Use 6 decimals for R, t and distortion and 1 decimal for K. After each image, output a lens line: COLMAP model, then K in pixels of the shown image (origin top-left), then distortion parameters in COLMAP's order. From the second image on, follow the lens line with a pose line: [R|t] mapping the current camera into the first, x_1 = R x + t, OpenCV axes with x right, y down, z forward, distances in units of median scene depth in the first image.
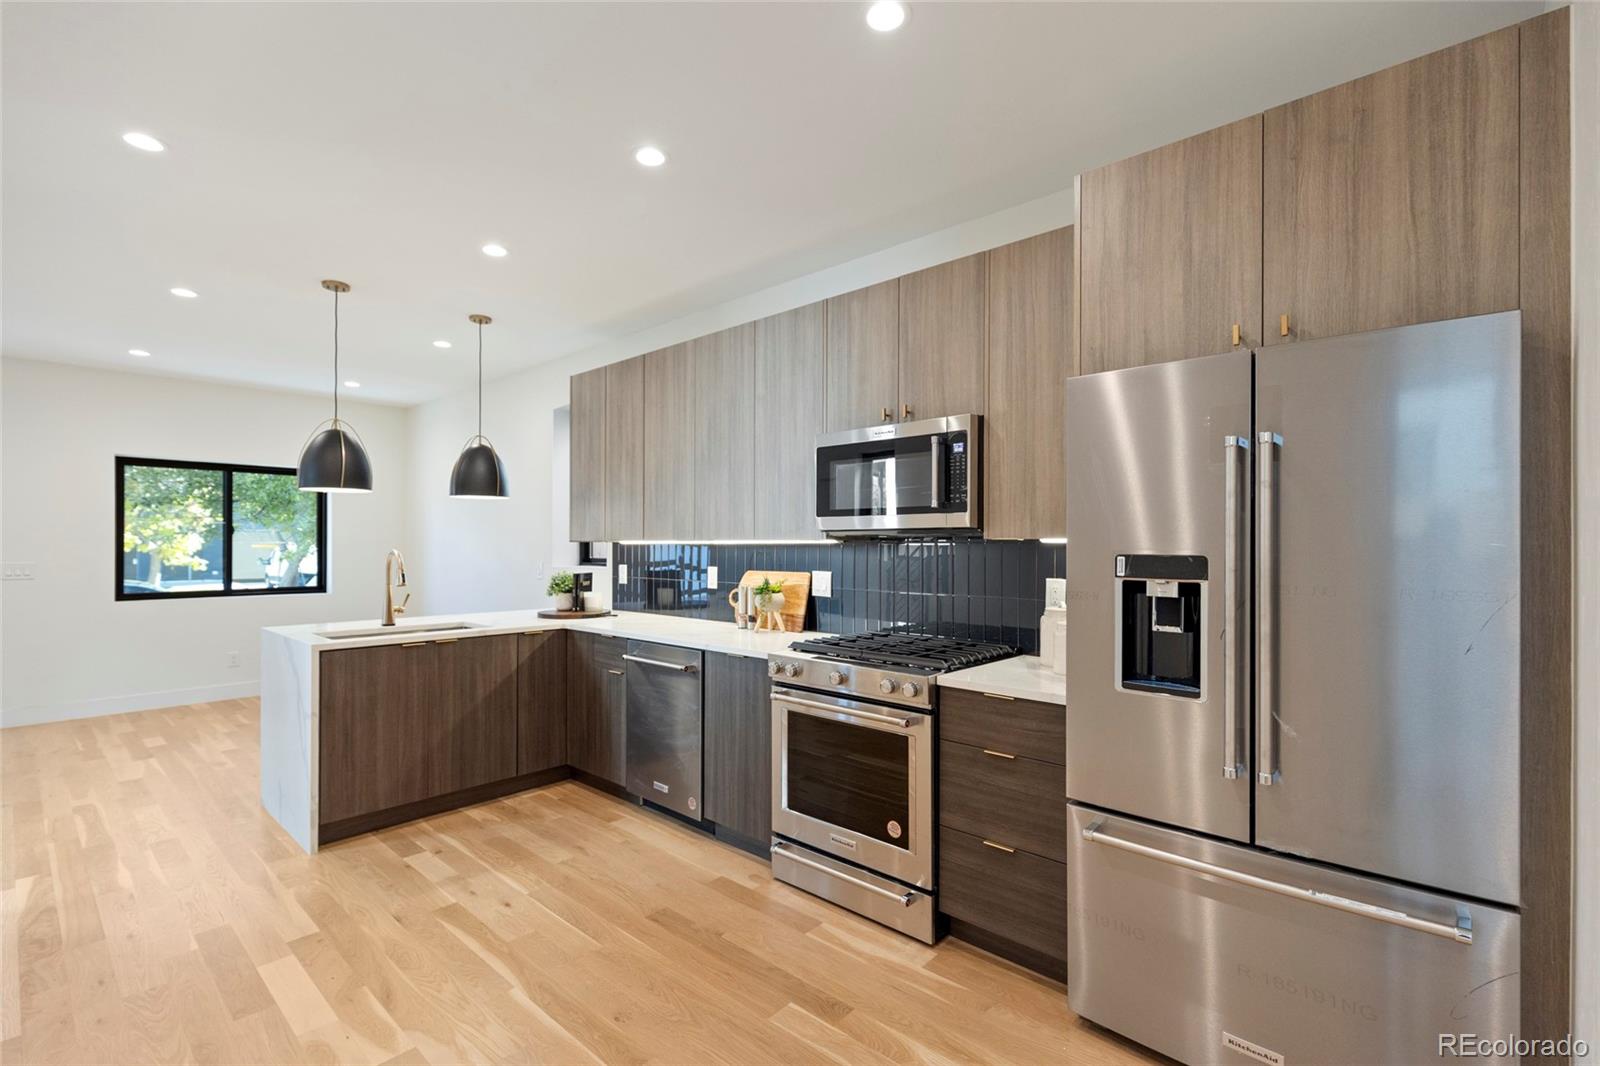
lens RADIAL K [[730.9, 0, 800.0], [0, 730.9, 533.0], [0, 0, 1]] dist [0.000899, 0.000470]
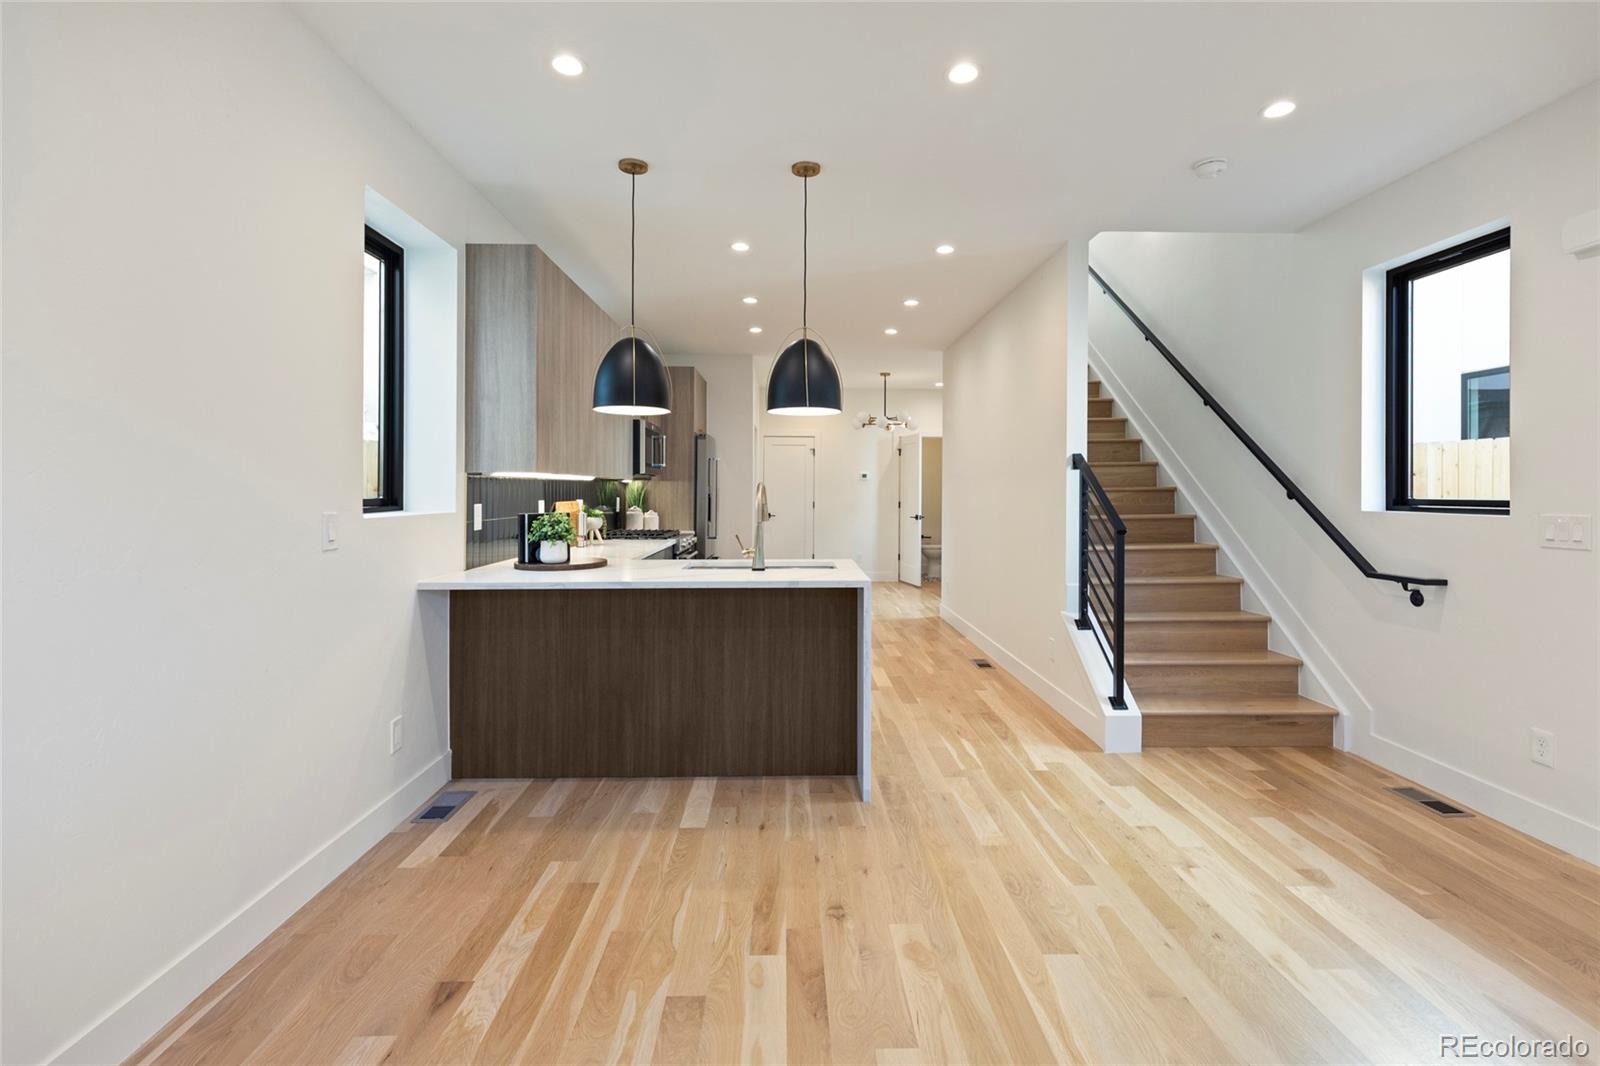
lens RADIAL K [[736.4, 0, 800.1], [0, 736.4, 487.8], [0, 0, 1]] dist [0.002941, 0.000364]
pose [[-0.693121, -0.000326, 0.720821, -1.217994], [-0.013023, 0.999842, -0.012070, 0.038468], [-0.720704, -0.017753, -0.693016, 1.558479]]
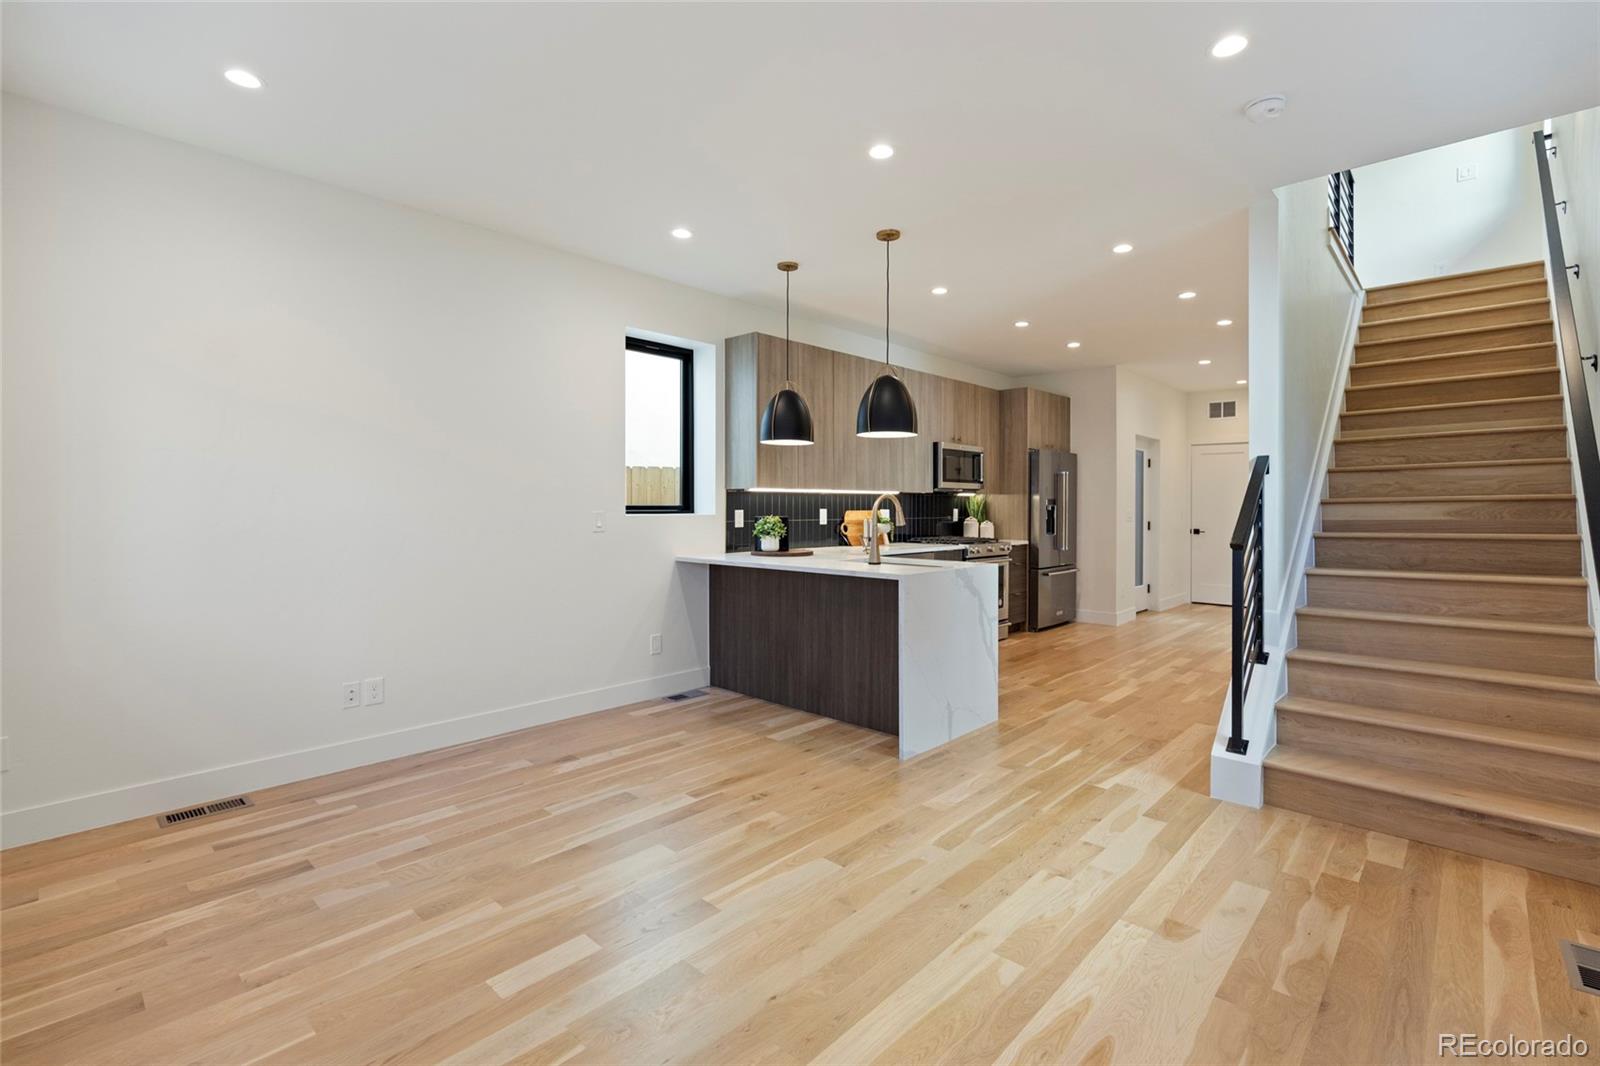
lens RADIAL K [[720.8, 0, 805.0], [0, 720.8, 504.0], [0, 0, 1]] dist [0.000490, -0.000055]
pose [[0.009205, 0.000559, 0.999957, -1.612721], [-0.017777, 0.999842, -0.000395, 0.040150], [-0.999800, -0.017773, 0.009213, 1.085214]]
